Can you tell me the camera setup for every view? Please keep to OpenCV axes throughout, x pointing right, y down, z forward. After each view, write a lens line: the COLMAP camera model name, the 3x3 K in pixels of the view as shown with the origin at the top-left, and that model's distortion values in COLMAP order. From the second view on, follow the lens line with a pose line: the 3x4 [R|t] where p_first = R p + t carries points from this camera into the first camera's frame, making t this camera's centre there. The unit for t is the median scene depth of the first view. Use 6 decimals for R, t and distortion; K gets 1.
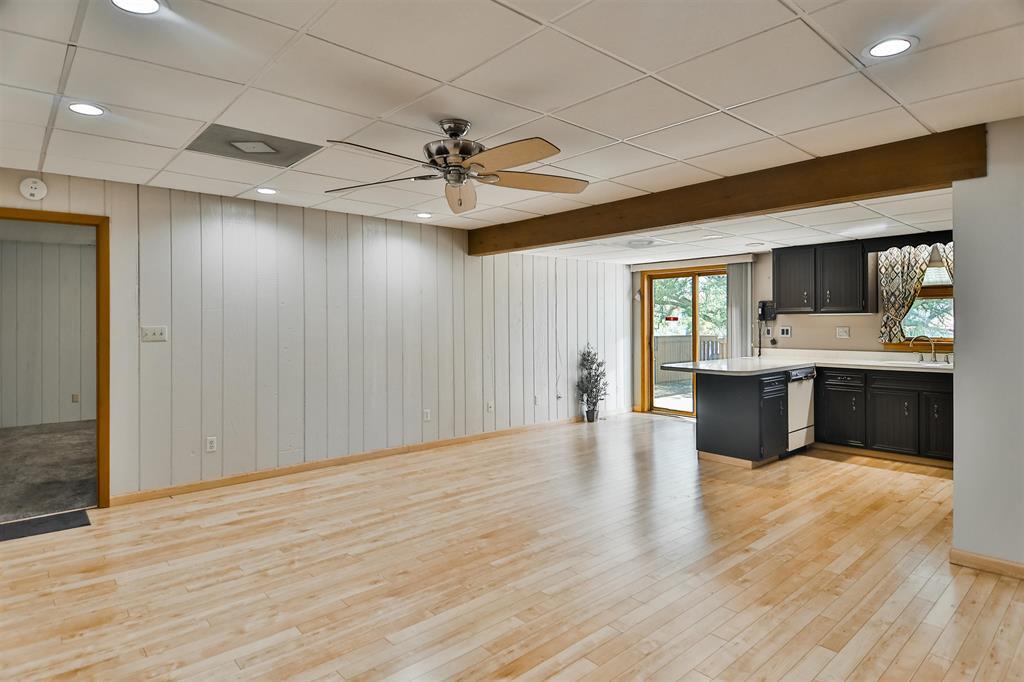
lens RADIAL K [[553.4, 0, 519.4], [0, 553.4, 333.3], [0, 0, 1]] dist [0.035036, -0.002198]
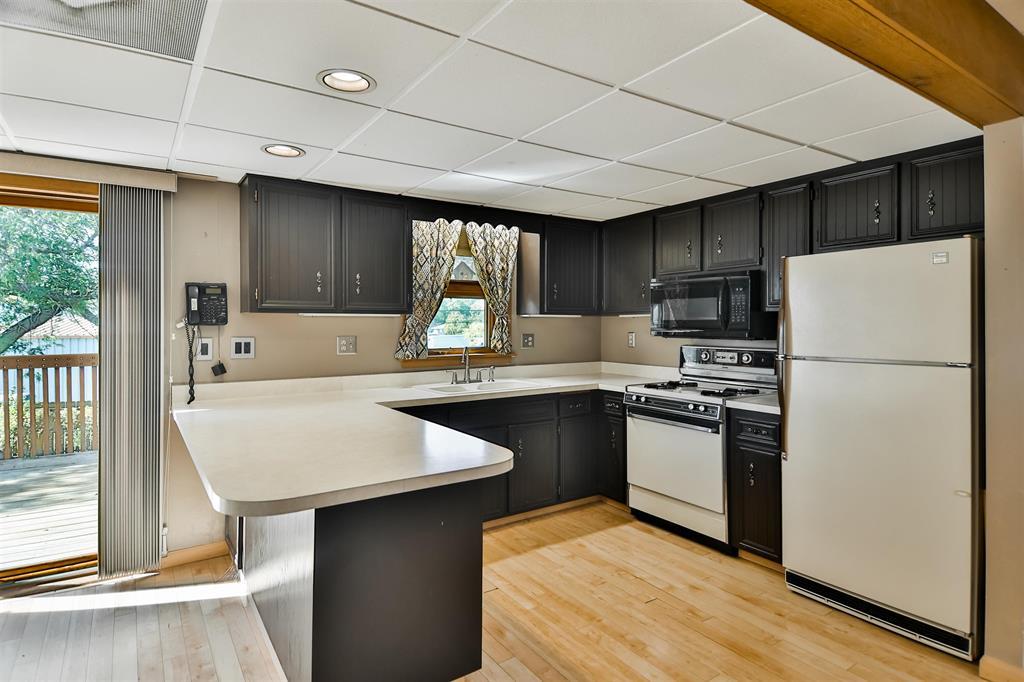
lens RADIAL K [[547.4, 0, 514.8], [0, 547.4, 318.2], [0, 0, 1]] dist [0.059895, -0.030697]
pose [[0.134657, 0.016875, 0.990749, 0.026566], [0.021784, 0.999563, -0.019986, -0.023799], [-0.990653, 0.024273, 0.134230, 1.174795]]
